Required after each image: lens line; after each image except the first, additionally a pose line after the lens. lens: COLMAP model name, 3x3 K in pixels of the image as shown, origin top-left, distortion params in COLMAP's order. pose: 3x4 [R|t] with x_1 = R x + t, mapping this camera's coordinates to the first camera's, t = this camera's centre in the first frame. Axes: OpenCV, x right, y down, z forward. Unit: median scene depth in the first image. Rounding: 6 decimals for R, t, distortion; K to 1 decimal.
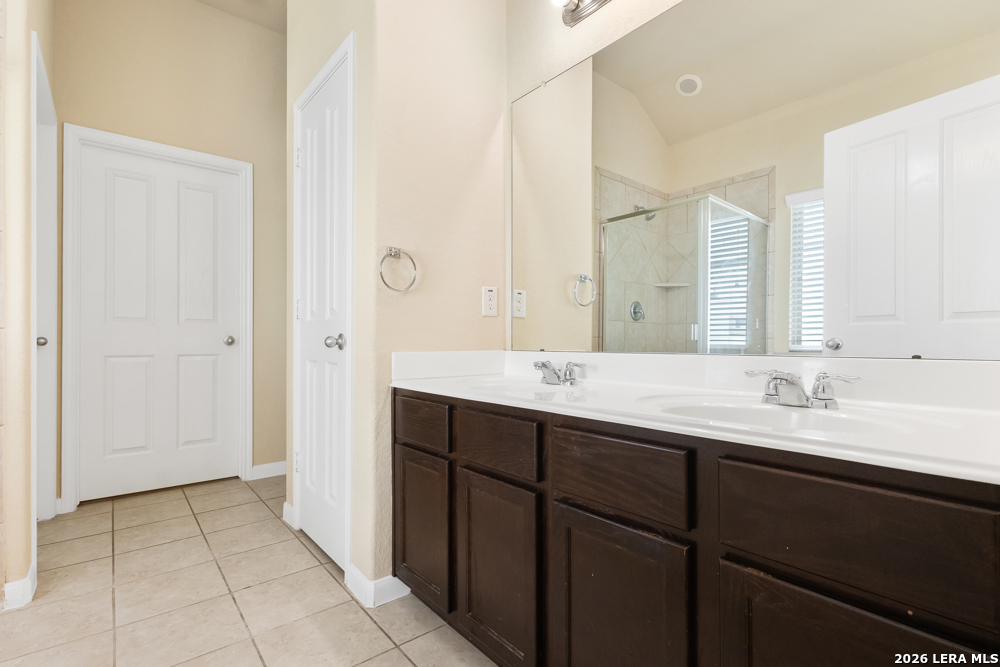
lens RADIAL K [[468.4, 0, 501.2], [0, 468.4, 341.1], [0, 0, 1]] dist [-0.000653, -0.000437]
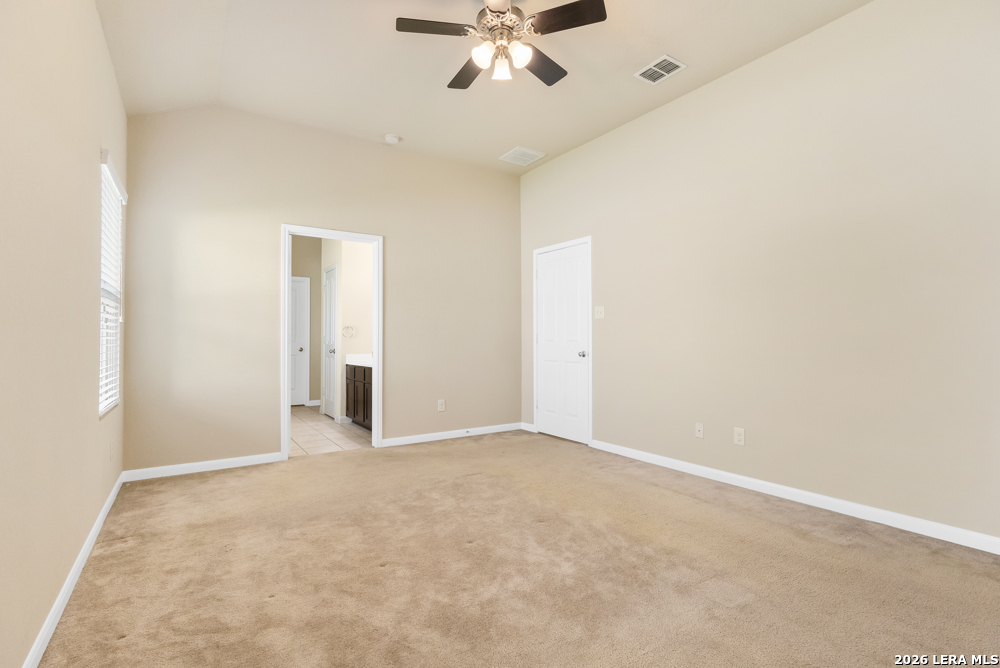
lens RADIAL K [[468.4, 0, 501.2], [0, 468.4, 341.6], [0, 0, 1]] dist [-0.000653, -0.000437]
pose [[0.994789, -0.000254, -0.101958, 1.318656], [-0.000067, 0.999995, -0.003142, -0.064269], [0.101959, 0.003133, 0.994784, -2.464517]]
